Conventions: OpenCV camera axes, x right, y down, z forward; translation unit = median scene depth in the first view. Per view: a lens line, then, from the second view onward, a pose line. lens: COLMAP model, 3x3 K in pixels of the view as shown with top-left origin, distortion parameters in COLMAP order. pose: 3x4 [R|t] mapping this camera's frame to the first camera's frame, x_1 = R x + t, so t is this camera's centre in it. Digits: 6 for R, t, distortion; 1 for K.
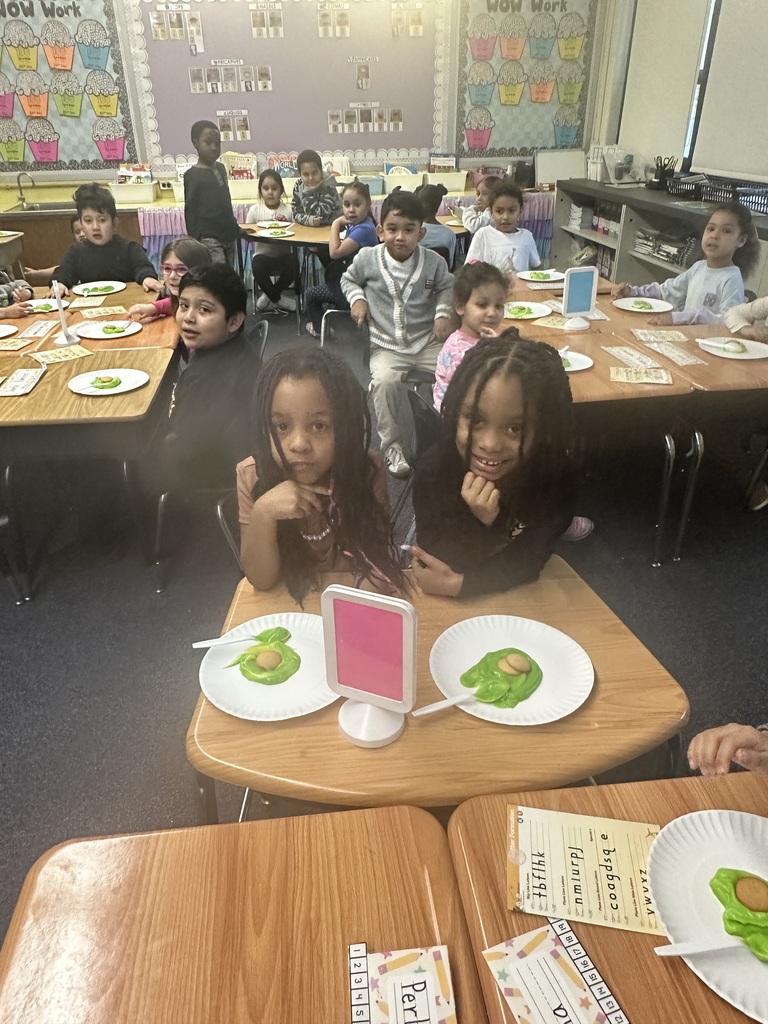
lens RADIAL K [[724.1, 0, 384.0], [0, 724.1, 512.0], [0, 0, 1]] dist [-0.001251, -0.001346]
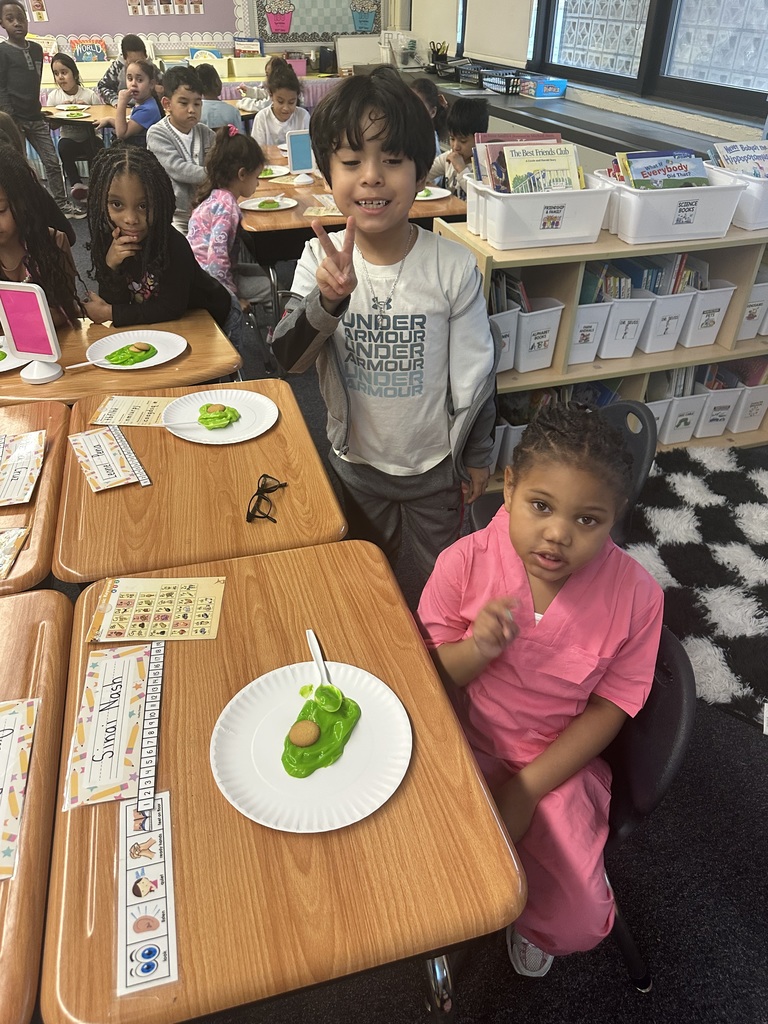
lens RADIAL K [[717.6, 0, 384.0], [0, 717.6, 512.0], [0, 0, 1]] dist [-0.004421, 0.003590]
pose [[0.986518, -0.083160, 0.140951, 0.076495], [0.065820, 0.990158, 0.123508, 0.067861], [-0.149835, -0.112565, 0.982282, -0.123214]]
